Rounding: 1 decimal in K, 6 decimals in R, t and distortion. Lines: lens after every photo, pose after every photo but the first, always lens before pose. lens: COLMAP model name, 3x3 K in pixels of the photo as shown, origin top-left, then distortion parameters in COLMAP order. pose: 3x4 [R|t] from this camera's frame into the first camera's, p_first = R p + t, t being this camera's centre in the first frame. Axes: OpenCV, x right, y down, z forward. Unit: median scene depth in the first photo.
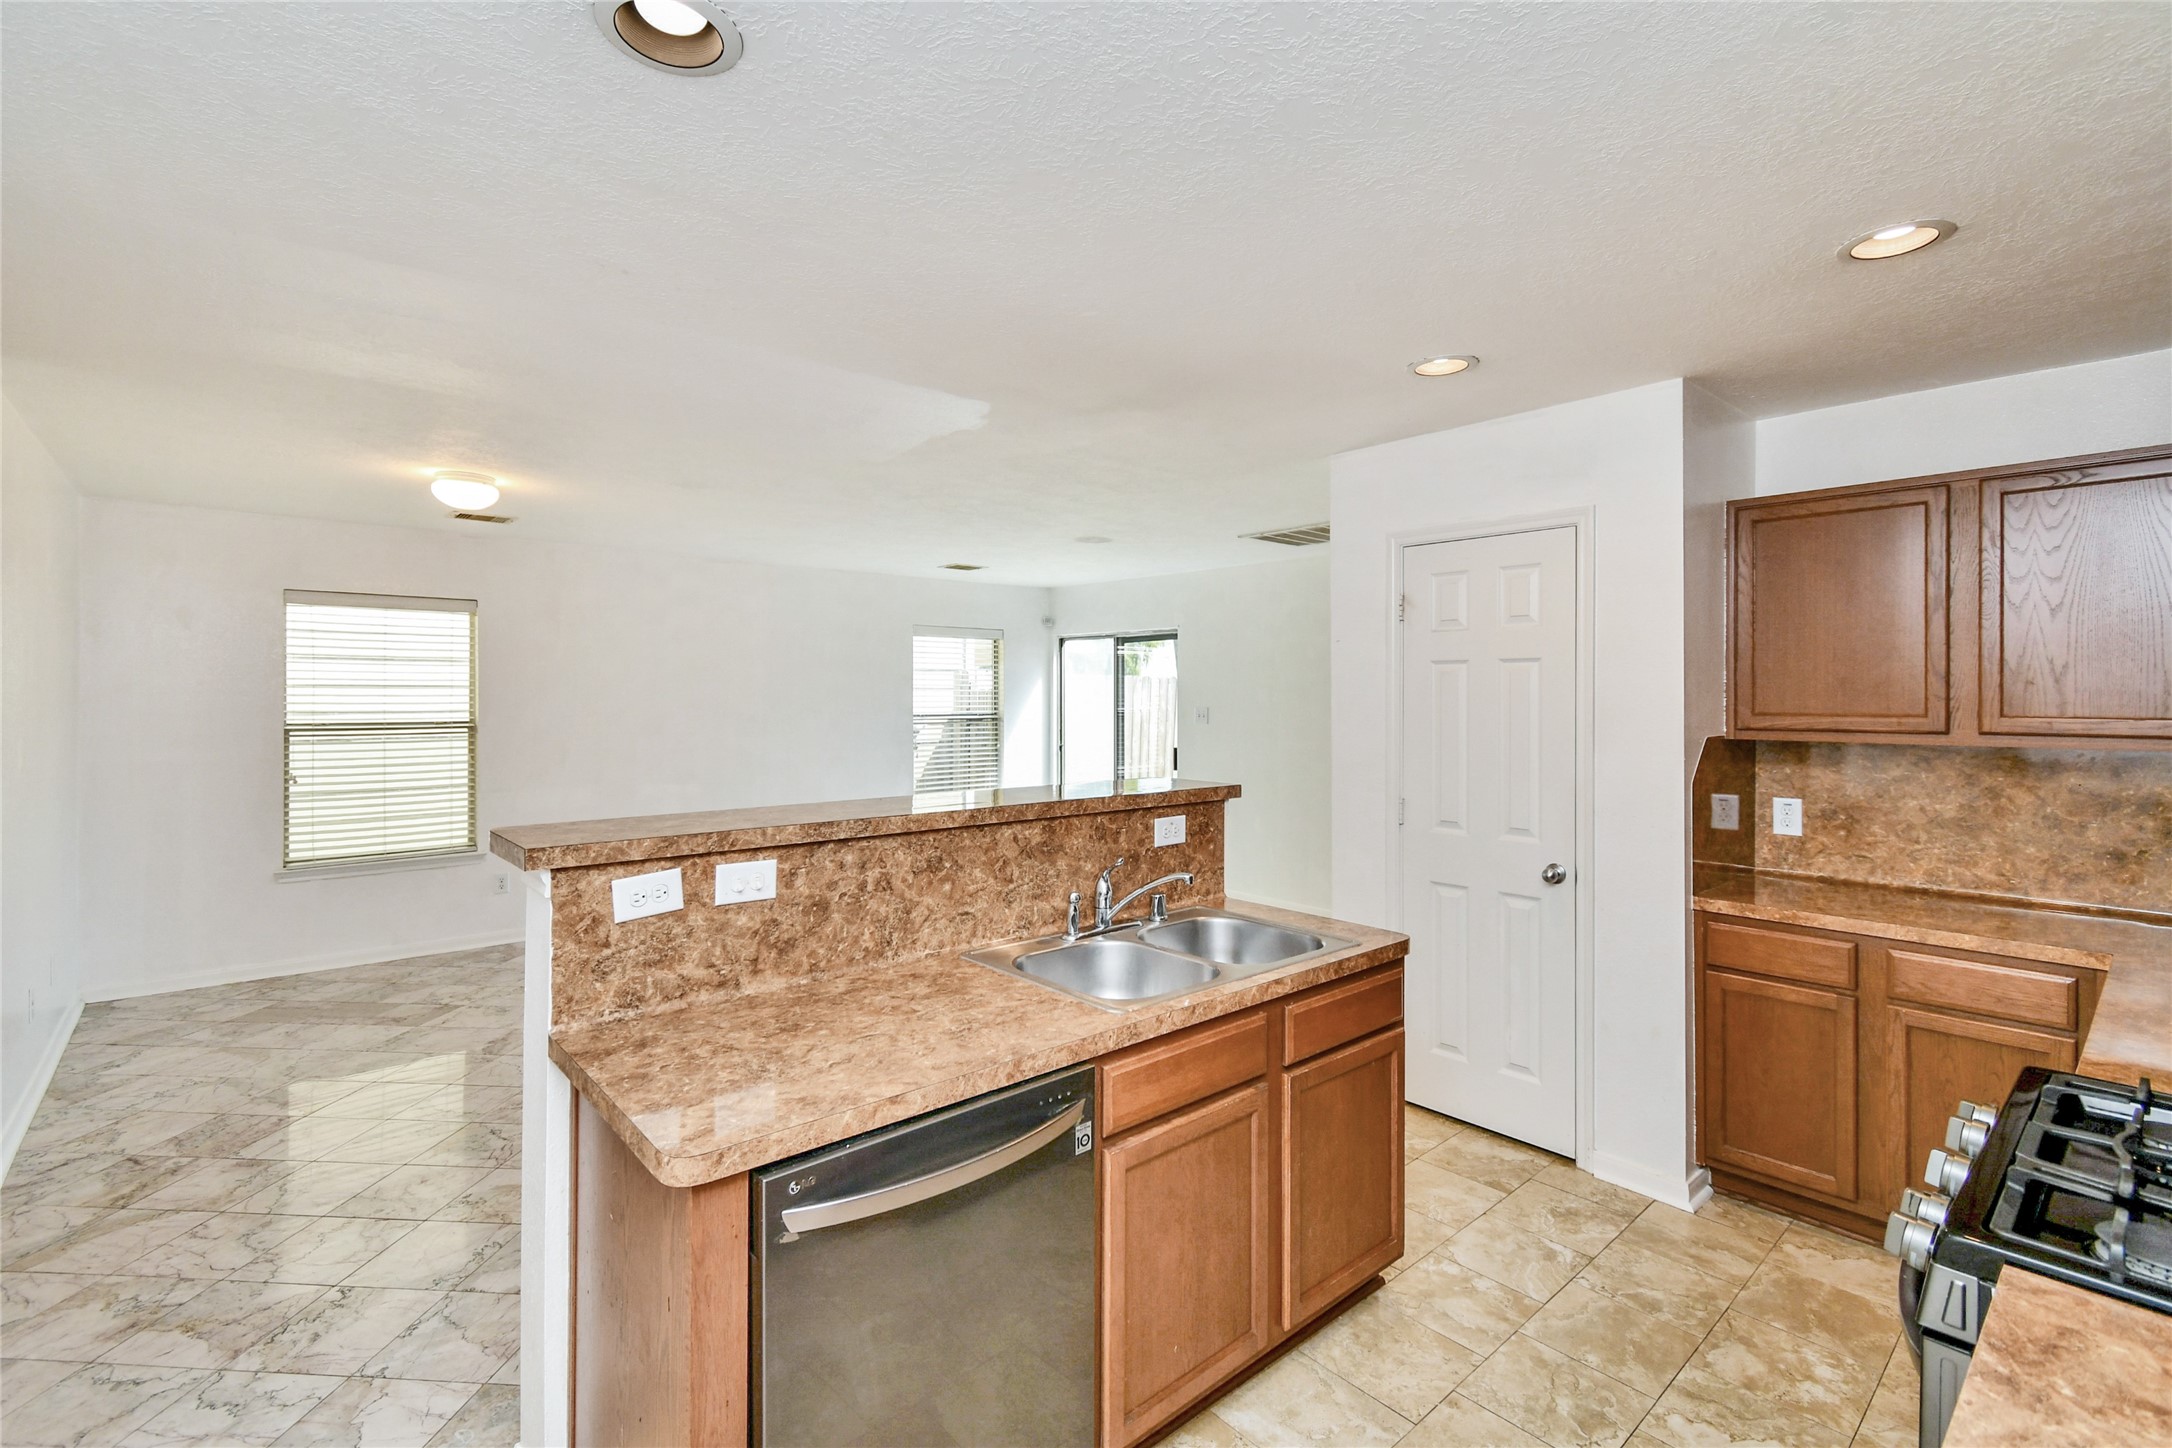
lens RADIAL K [[973.0, 0, 1067.5], [0, 973.0, 706.6], [0, 0, 1]] dist [0.005372, -0.002989]
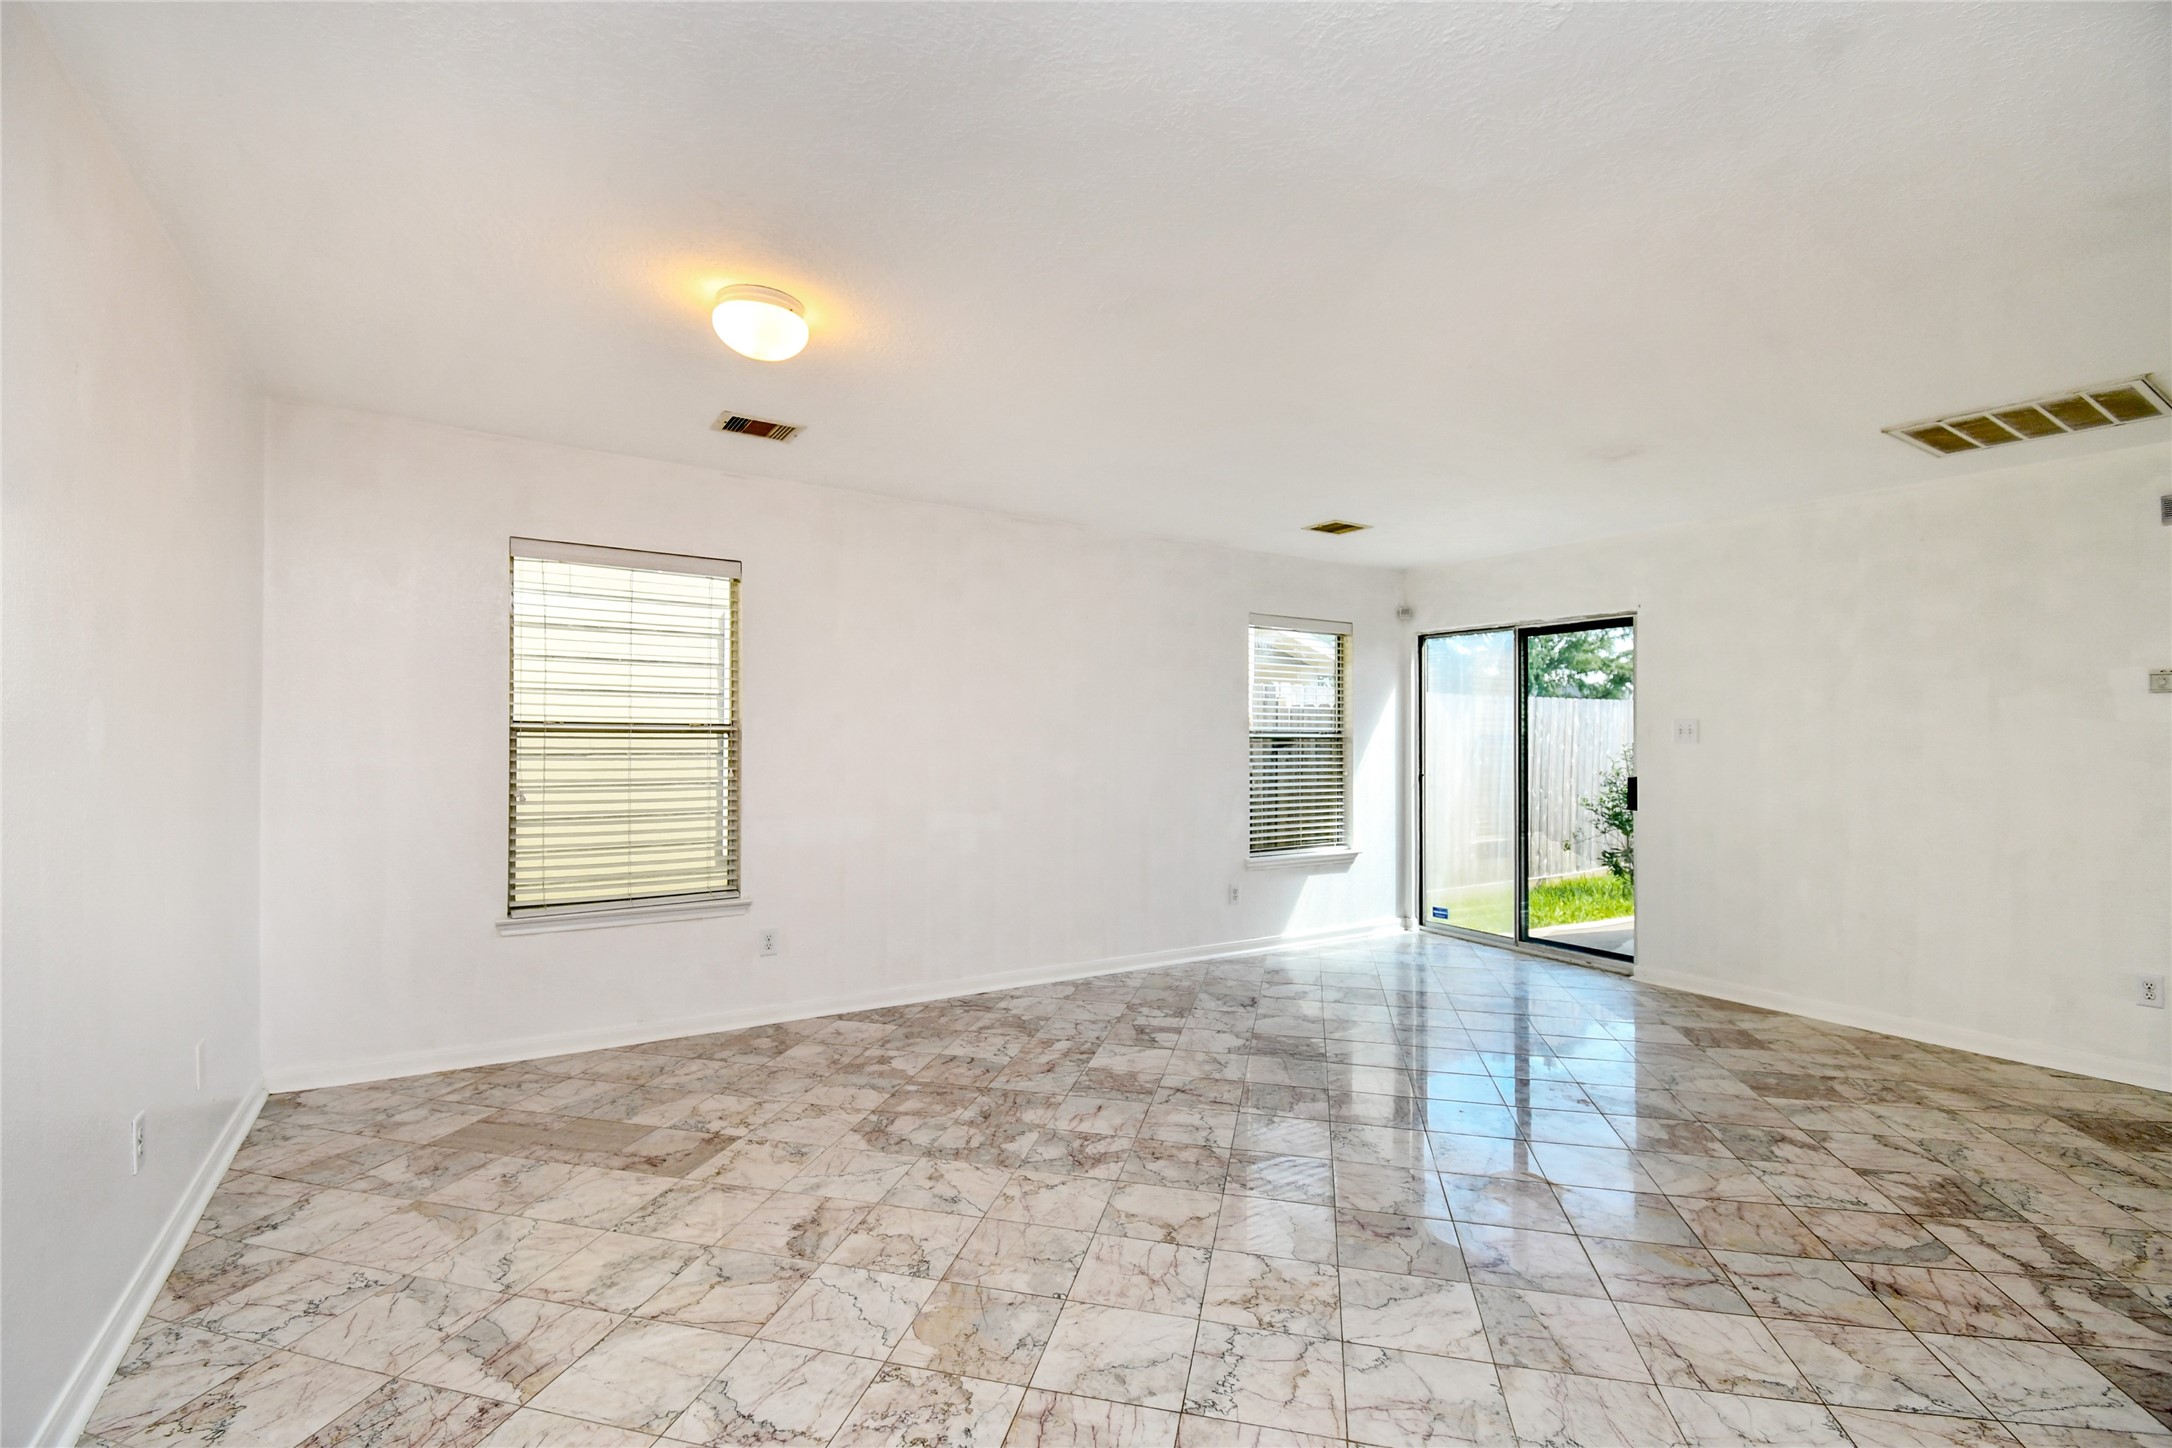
lens RADIAL K [[973.0, 0, 1075.3], [0, 973.0, 746.5], [0, 0, 1]] dist [0.005372, -0.002989]
pose [[0.986690, 0.005866, -0.162509, -0.503771], [-0.005720, 0.999983, 0.001371, 0.060322], [0.162514, -0.000424, 0.986706, 0.662283]]
